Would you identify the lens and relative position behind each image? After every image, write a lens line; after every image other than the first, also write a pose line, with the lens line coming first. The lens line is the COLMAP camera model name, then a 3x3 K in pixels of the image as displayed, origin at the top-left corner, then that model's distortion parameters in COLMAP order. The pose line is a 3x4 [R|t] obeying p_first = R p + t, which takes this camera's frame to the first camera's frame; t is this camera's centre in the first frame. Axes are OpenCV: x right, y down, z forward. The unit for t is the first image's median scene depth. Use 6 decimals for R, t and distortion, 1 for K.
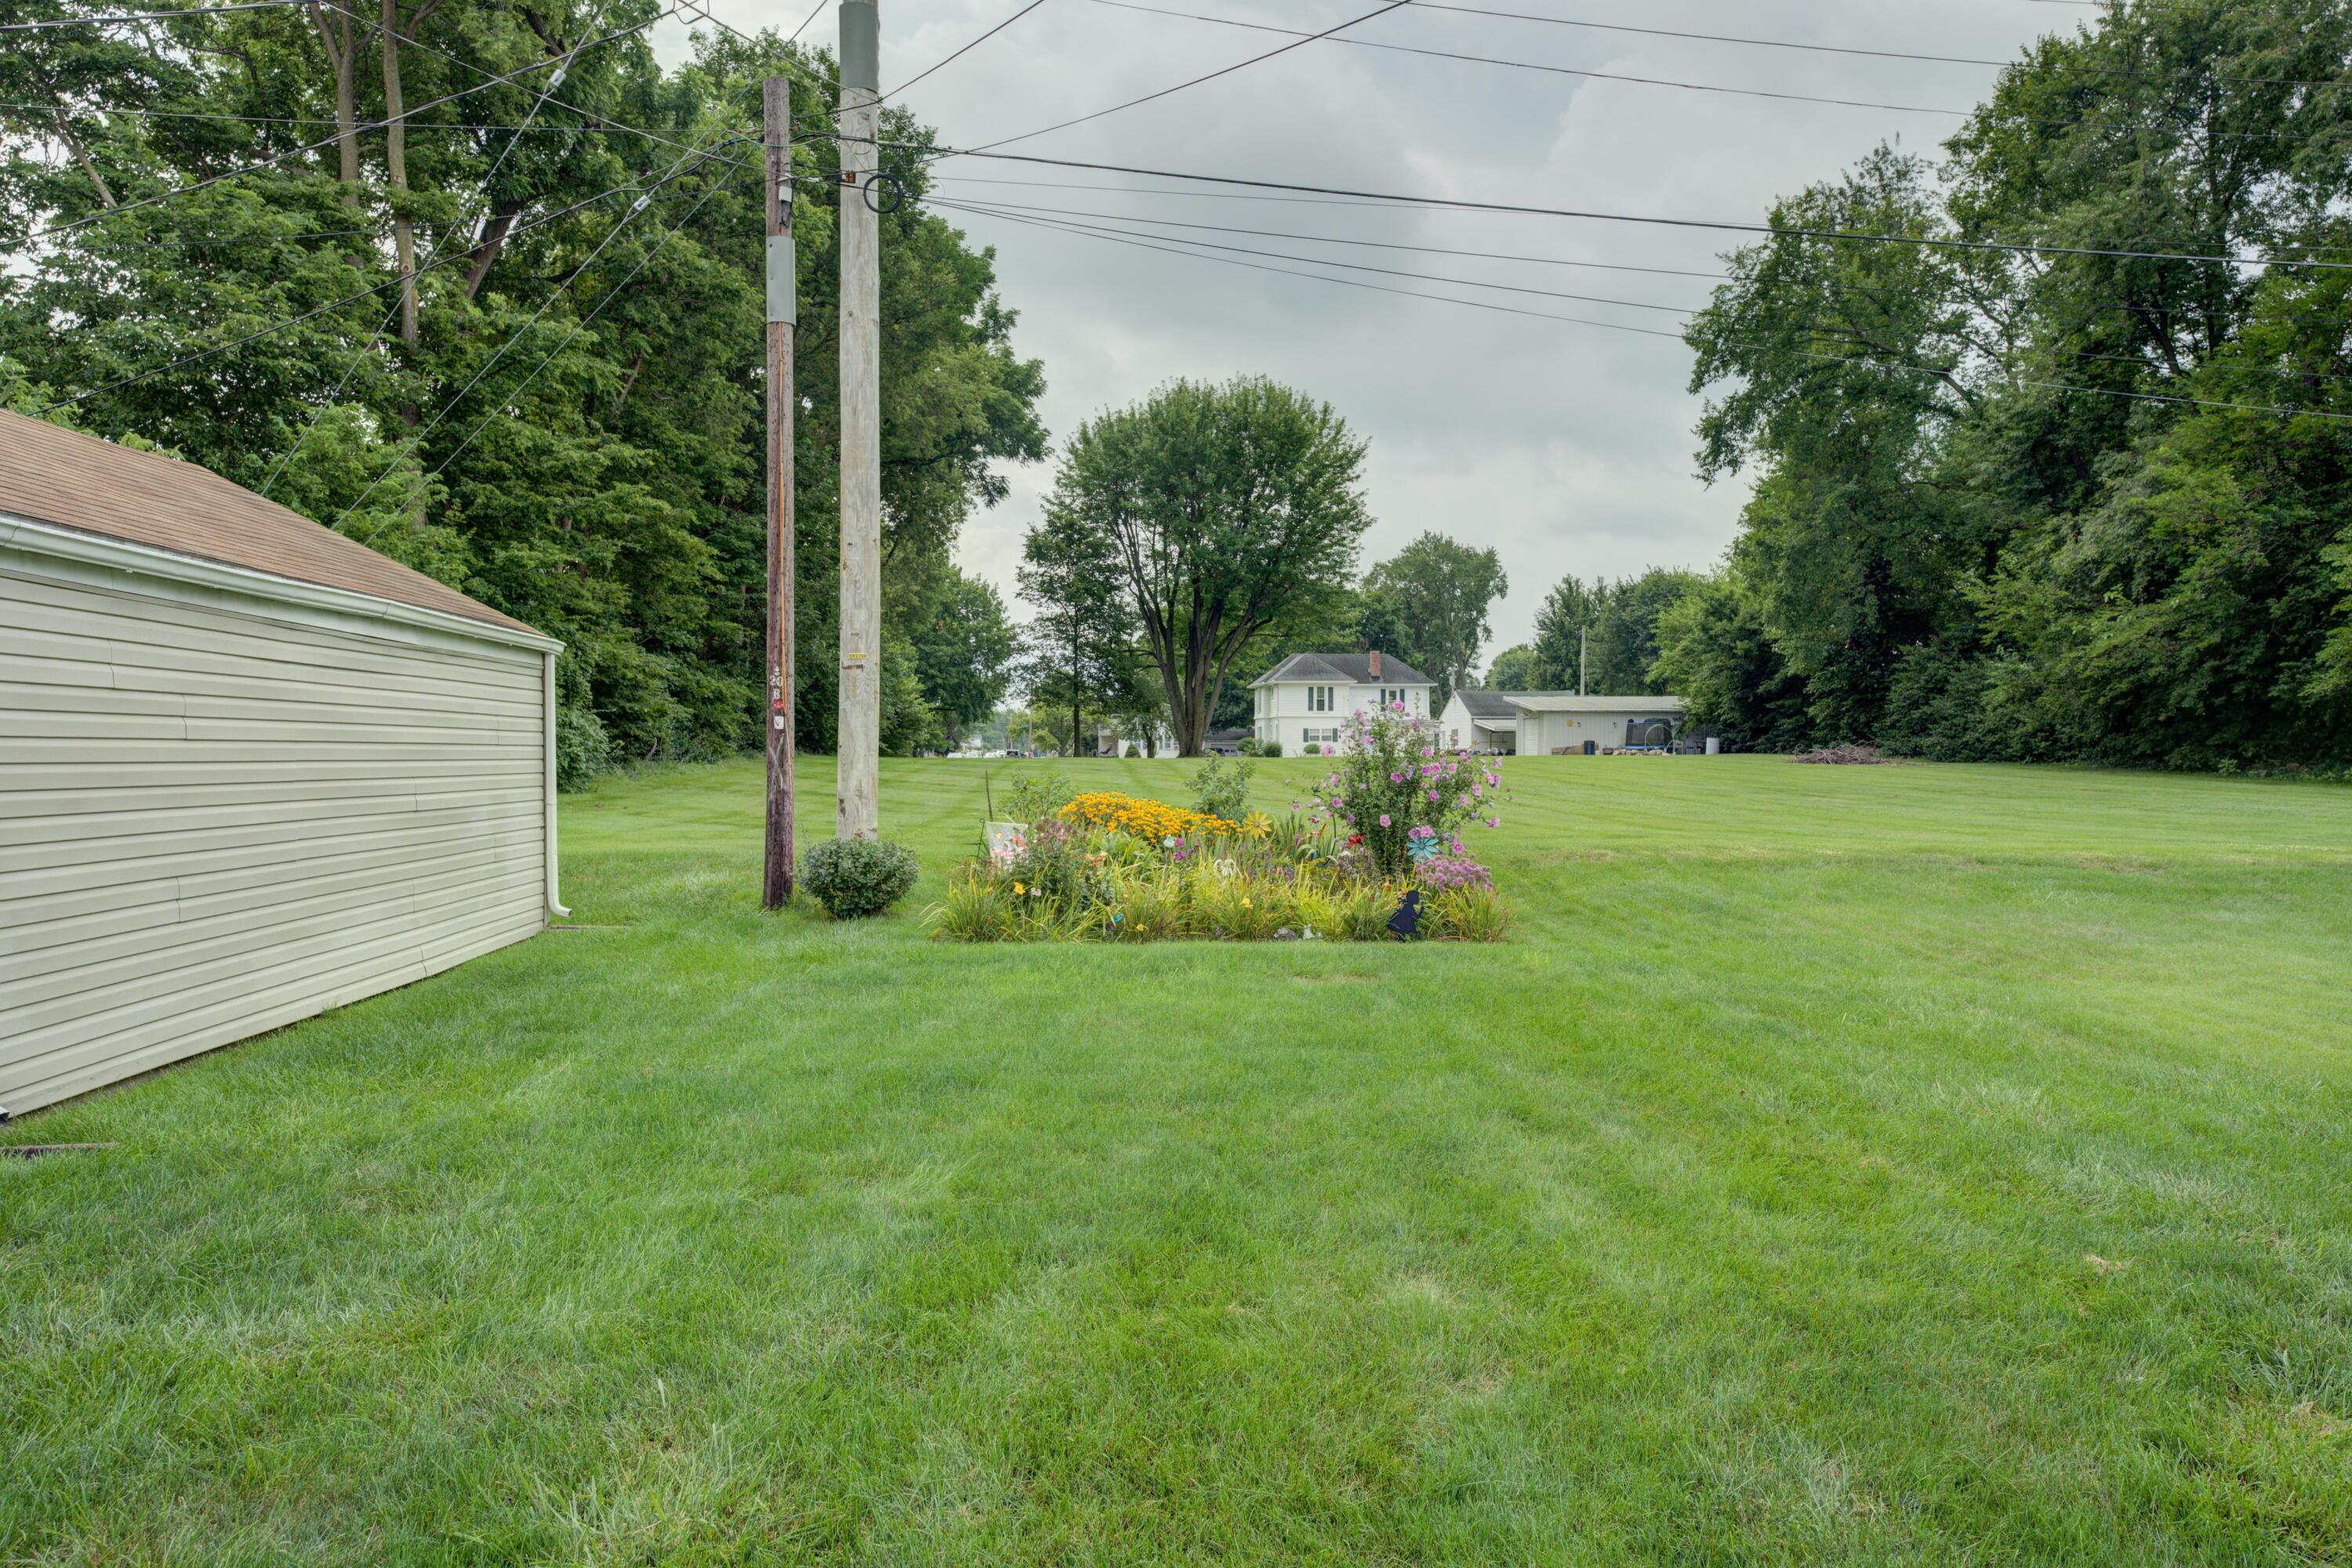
lens RADIAL K [[1507.9, 0, 1176.0], [0, 1507.9, 784.0], [0, 0, 1]] dist [0.009225, 0.003038]
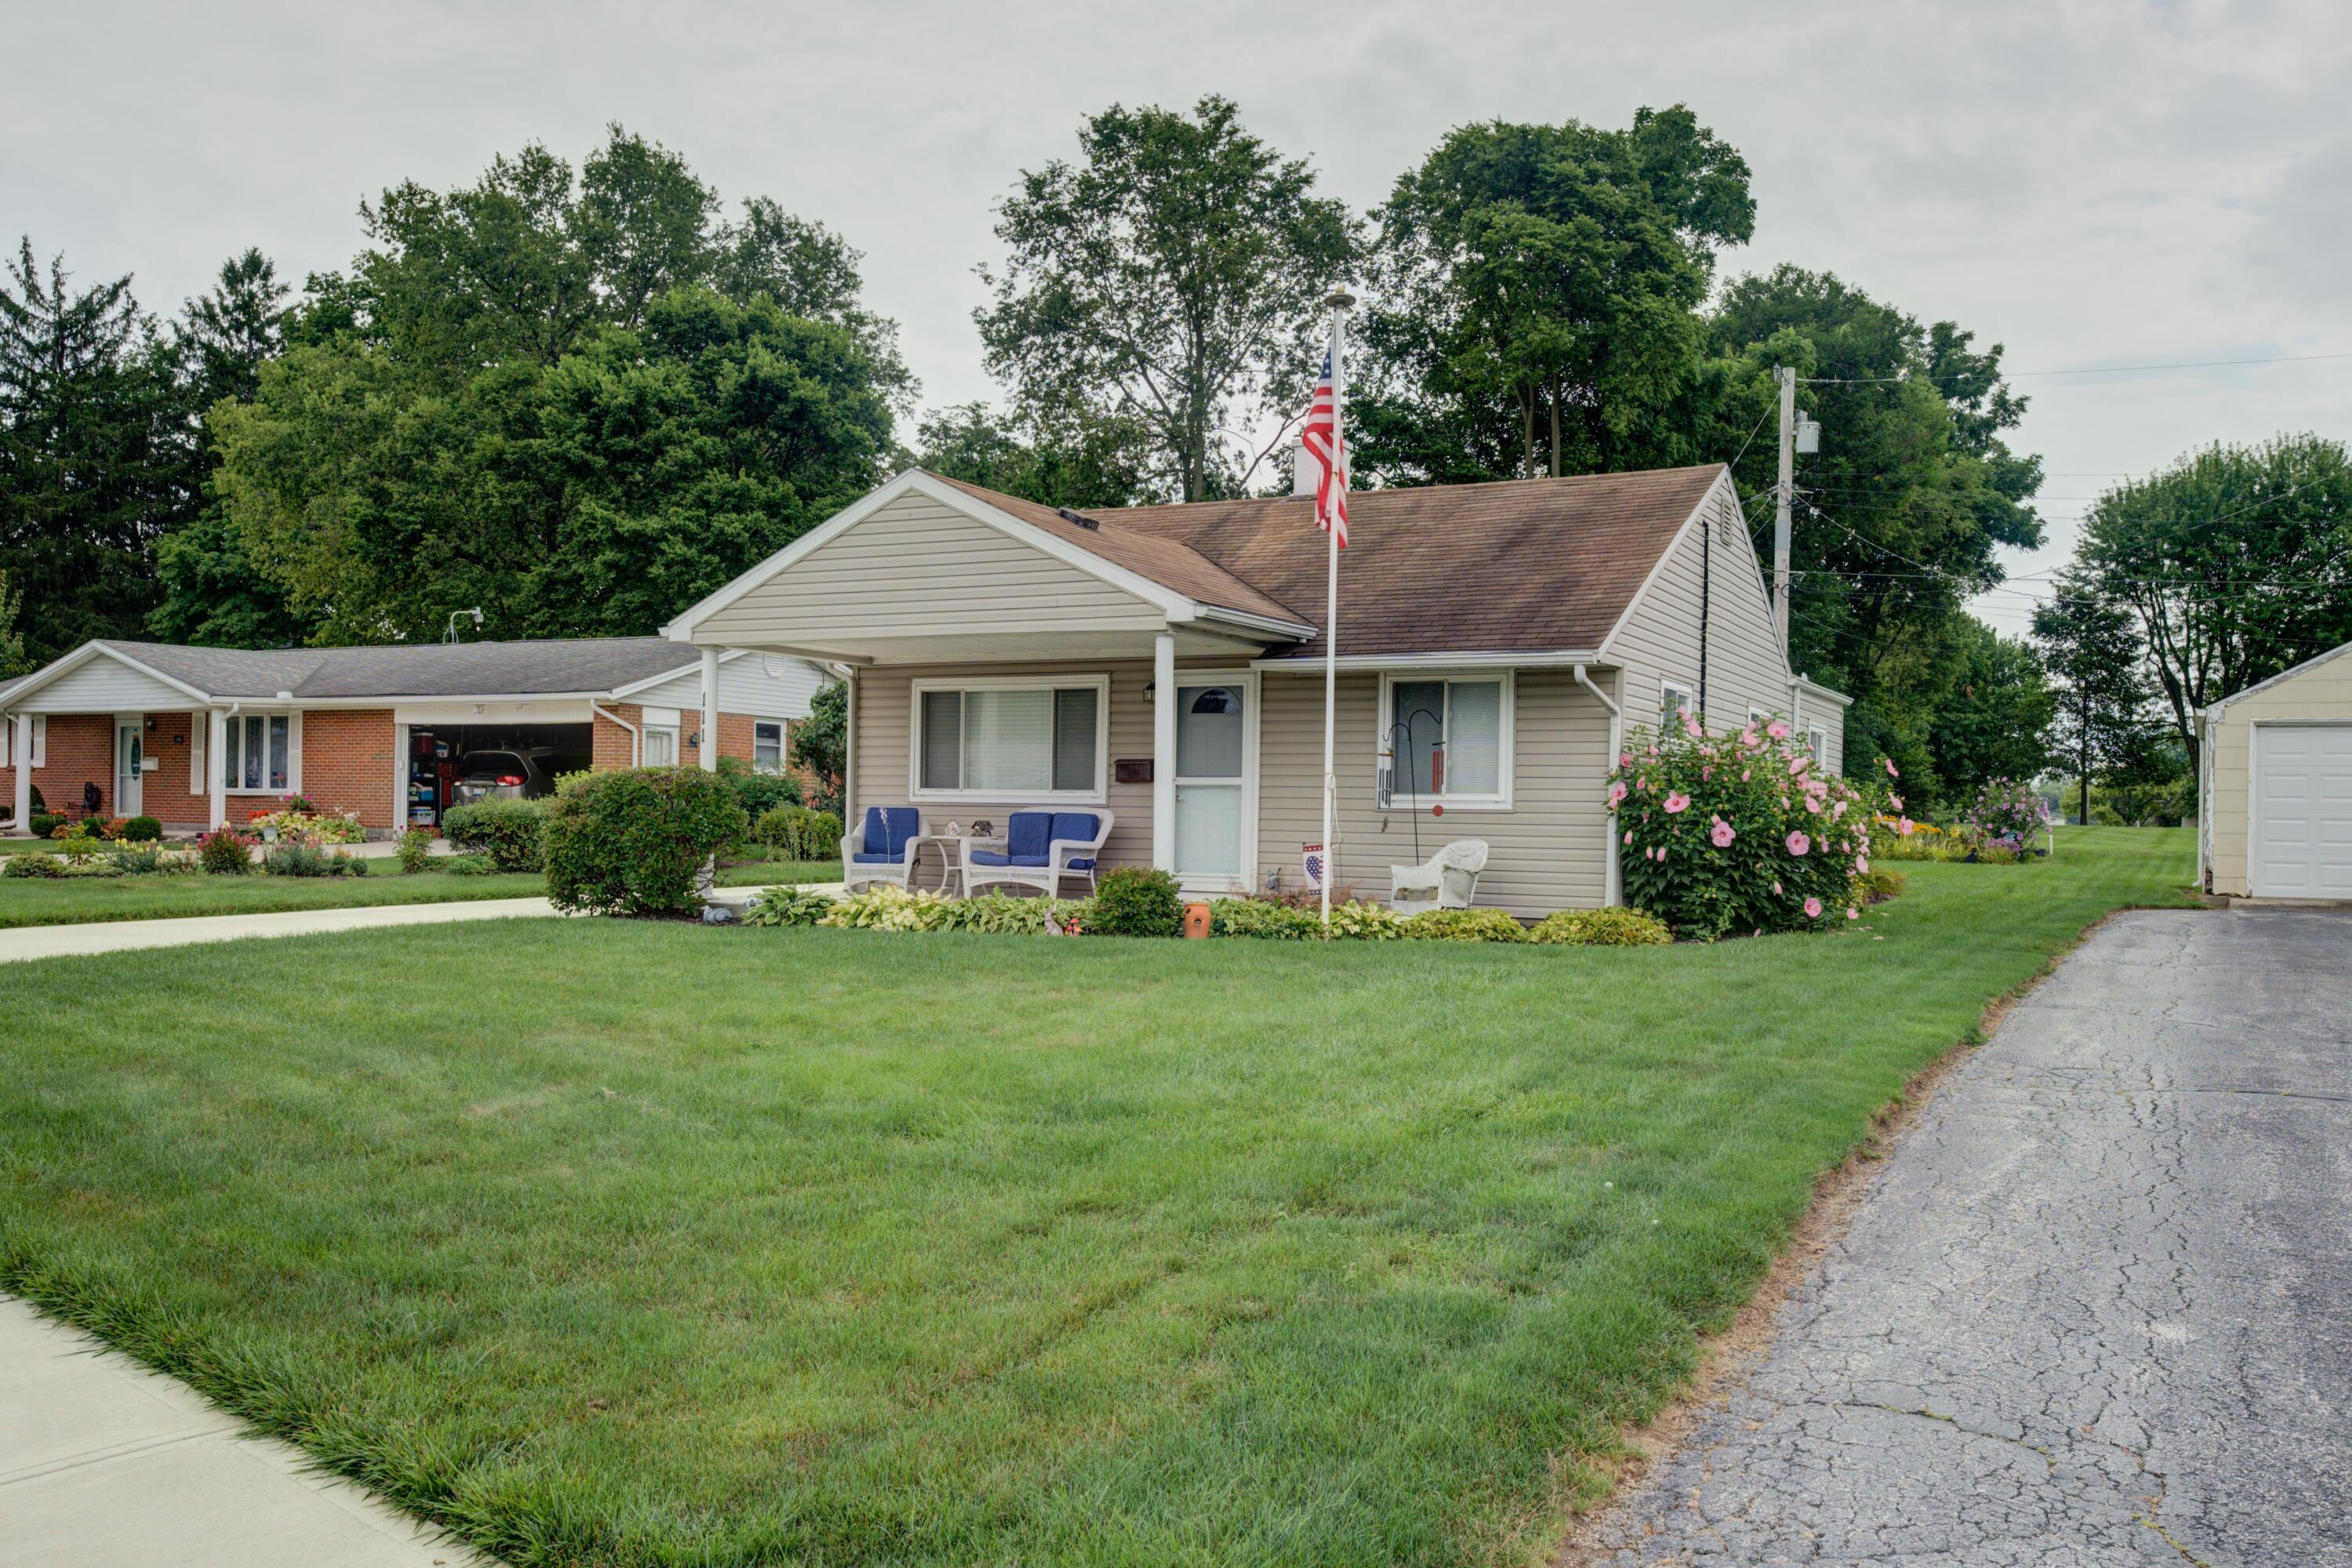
lens RADIAL K [[1883.5, 0, 1190.2], [0, 1883.5, 865.2], [0, 0, 1]] dist [0.004788, 0.003227]
pose [[0.841242, 0.028907, -0.539886, 0.132457], [-0.031594, 0.999492, 0.004287, 0.021970], [0.539735, 0.013451, 0.841727, -0.436833]]
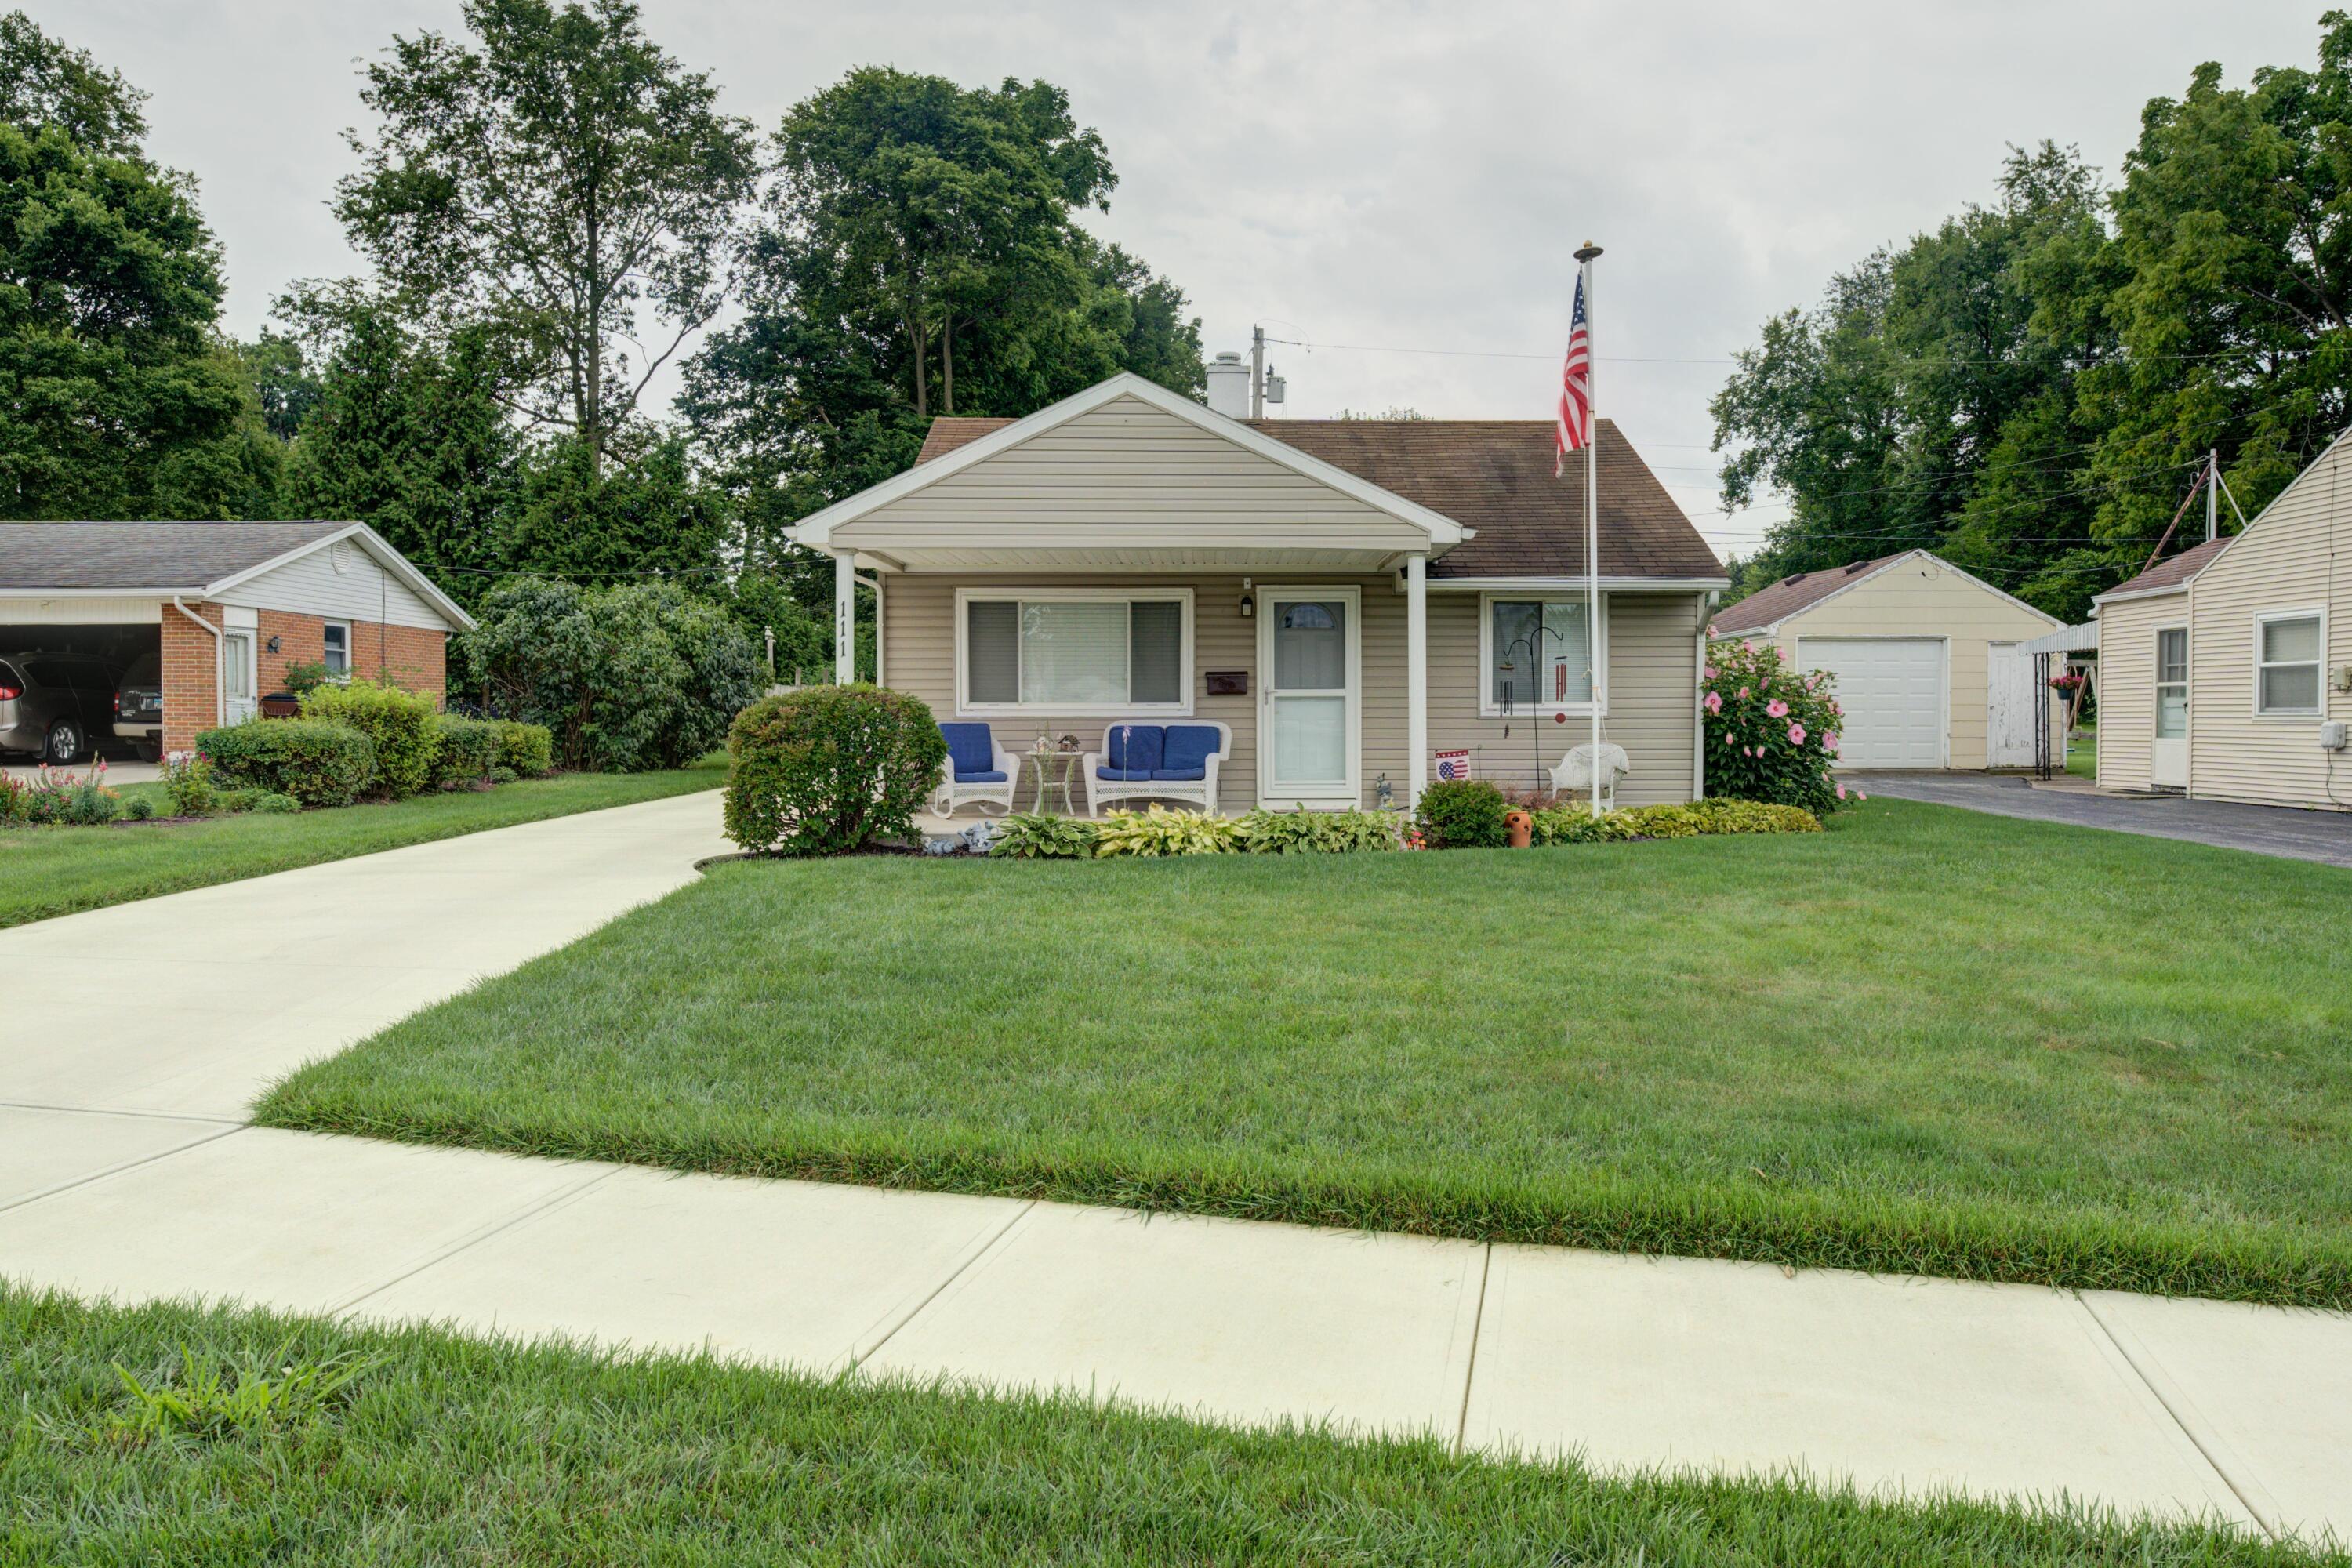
lens RADIAL K [[1680.5, 0, 1215.6], [0, 1680.5, 783.4], [0, 0, 1]] dist [0.003766, -0.004851]
pose [[0.997788, 0.003058, -0.066413, -0.011505], [-0.002054, 0.999883, 0.015181, 0.020792], [0.066452, -0.015011, 0.997677, -0.461685]]
